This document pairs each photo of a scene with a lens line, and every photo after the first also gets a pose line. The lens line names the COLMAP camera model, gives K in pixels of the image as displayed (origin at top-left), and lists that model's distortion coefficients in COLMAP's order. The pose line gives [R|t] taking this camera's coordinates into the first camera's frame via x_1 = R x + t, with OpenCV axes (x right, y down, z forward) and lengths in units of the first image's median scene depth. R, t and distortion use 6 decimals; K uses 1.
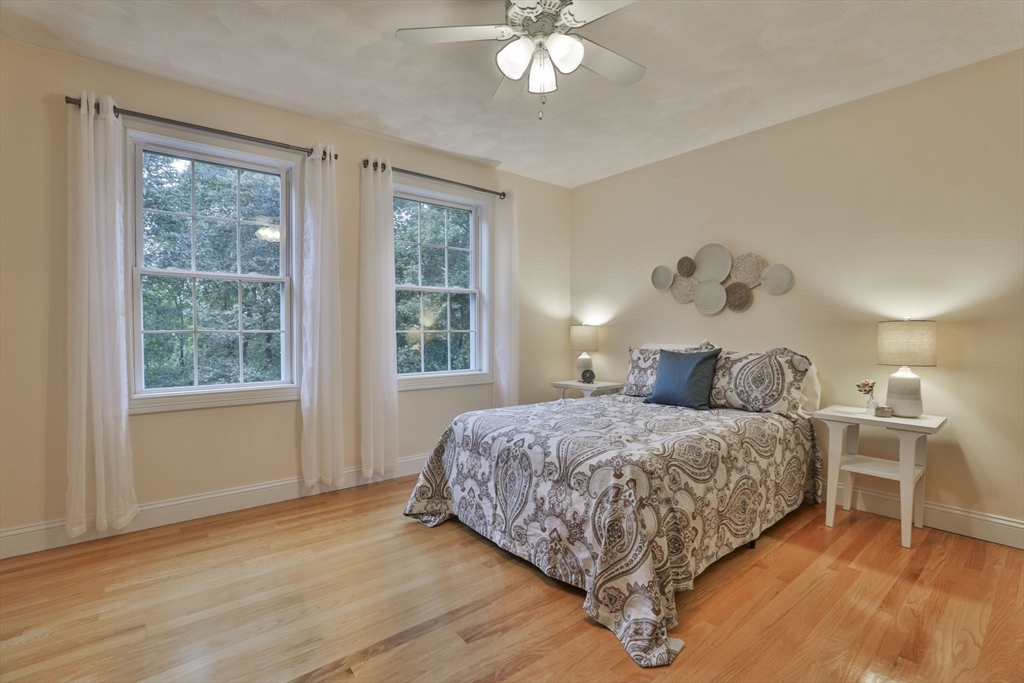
lens RADIAL K [[462.3, 0, 512.0], [0, 462.3, 341.5], [0, 0, 1]] dist [-0.022058, 0.000058]
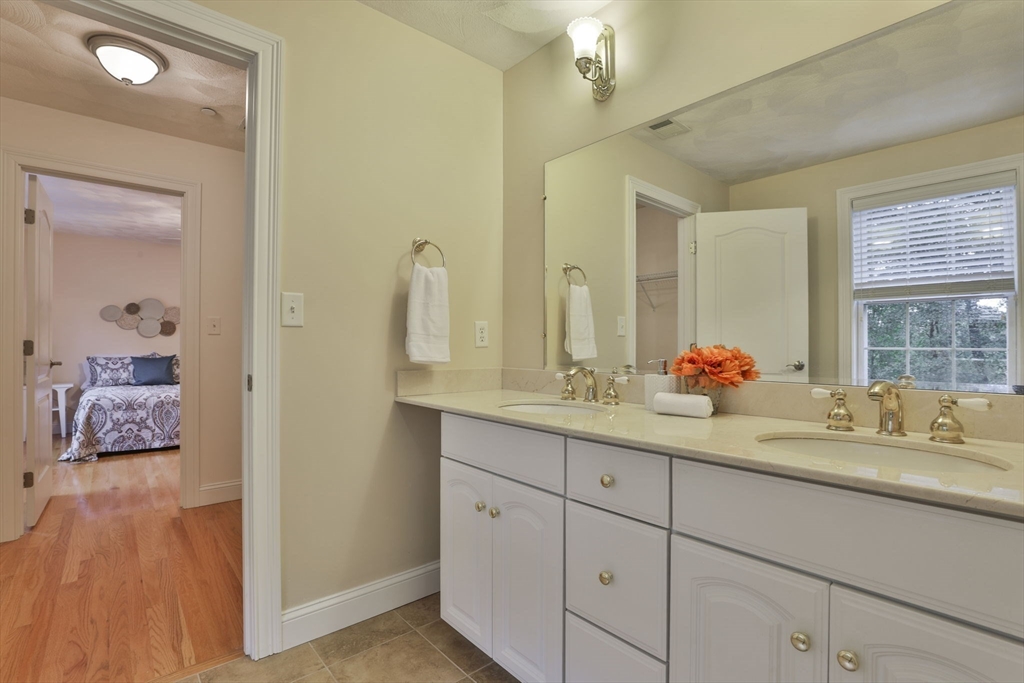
lens RADIAL K [[484.2, 0, 512.4], [0, 484.2, 347.0], [0, 0, 1]] dist [-0.019146, 0.000541]
pose [[-0.022569, -0.000484, 0.999745, -2.017485], [0.020462, 0.999790, 0.000946, 0.012144], [-0.999536, 0.020478, -0.022555, -0.519484]]
